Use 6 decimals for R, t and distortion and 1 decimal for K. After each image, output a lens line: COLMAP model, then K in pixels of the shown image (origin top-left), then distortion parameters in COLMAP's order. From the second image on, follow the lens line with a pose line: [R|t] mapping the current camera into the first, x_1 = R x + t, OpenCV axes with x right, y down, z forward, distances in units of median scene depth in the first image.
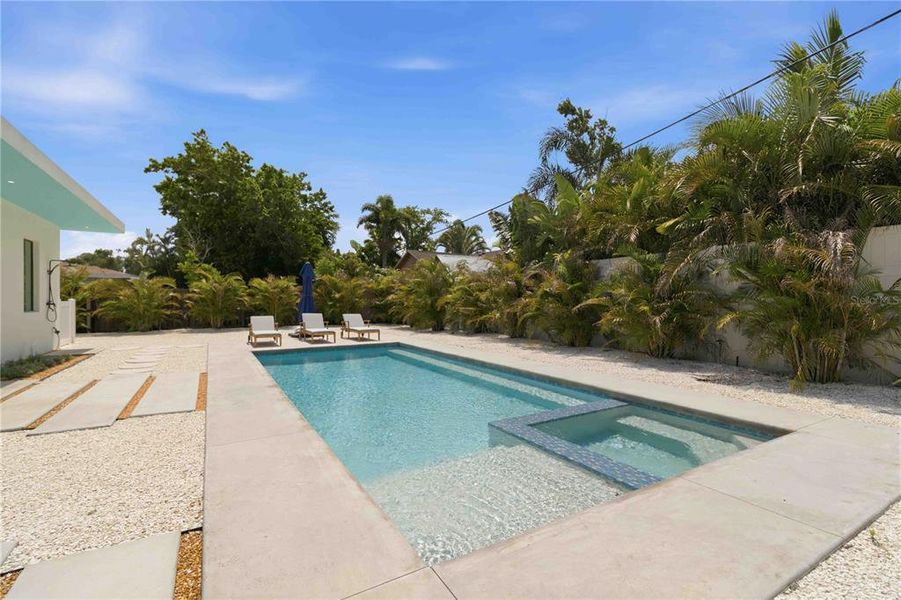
lens RADIAL K [[416.3, 0, 463.6], [0, 416.3, 300.7], [0, 0, 1]] dist [0.002745, 0.000399]
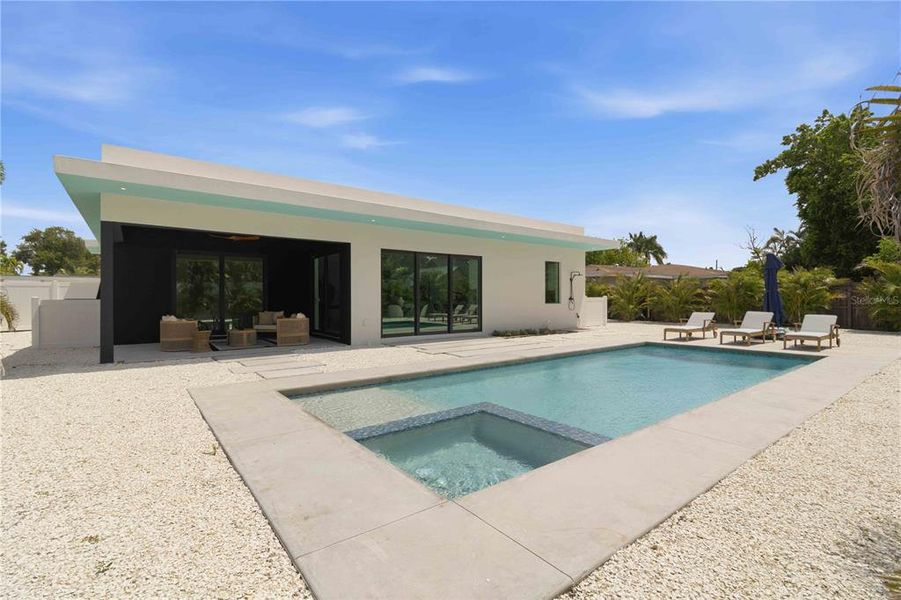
lens RADIAL K [[416.3, 0, 463.6], [0, 416.3, 300.7], [0, 0, 1]] dist [0.002745, 0.000399]
pose [[0.124767, 0.009202, -0.992143, 0.385264], [-0.000362, 0.999957, 0.009229, -0.000197], [0.992186, -0.000792, 0.124765, 0.253803]]
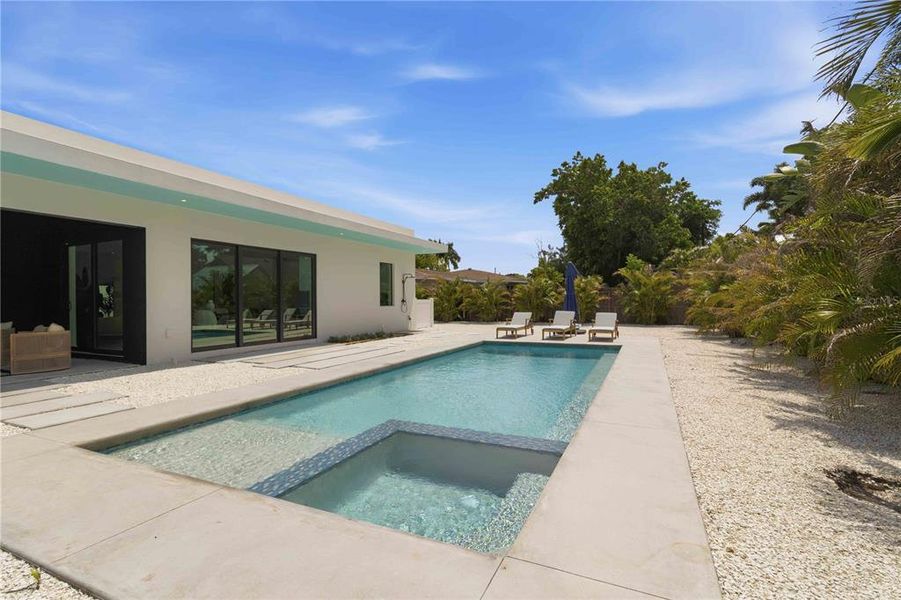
lens RADIAL K [[416.3, 0, 463.6], [0, 416.3, 300.7], [0, 0, 1]] dist [0.002745, 0.000399]
pose [[0.567612, 0.002260, -0.823293, 0.319973], [0.002619, 0.999986, 0.004551, -0.000563], [0.823292, -0.004740, 0.567598, 0.182417]]
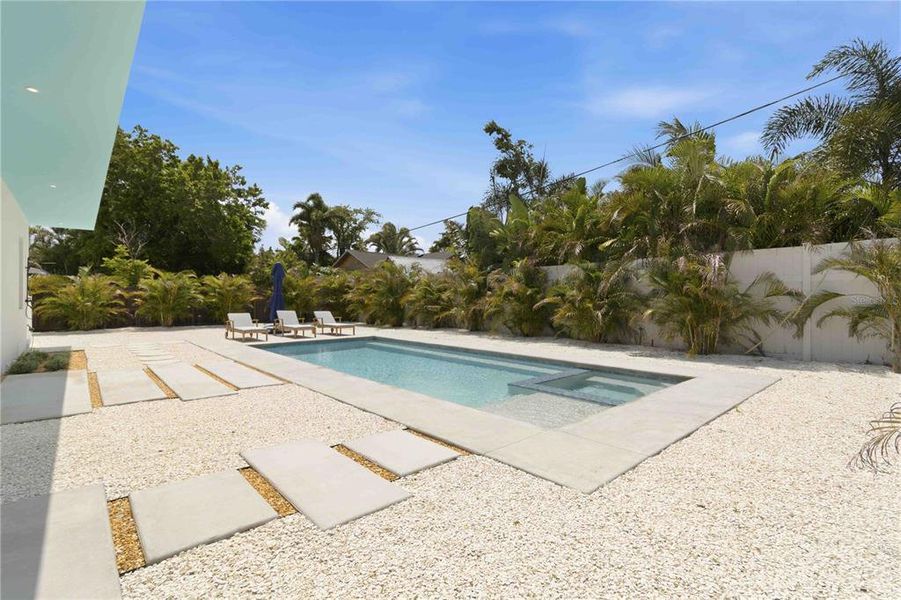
lens RADIAL K [[416.3, 0, 463.6], [0, 416.3, 300.7], [0, 0, 1]] dist [0.002745, 0.000399]
pose [[0.979566, 0.002795, 0.201102, -0.121847], [-0.003184, 0.999994, 0.001612, 0.001661], [-0.201097, -0.002219, 0.979569, -0.120083]]
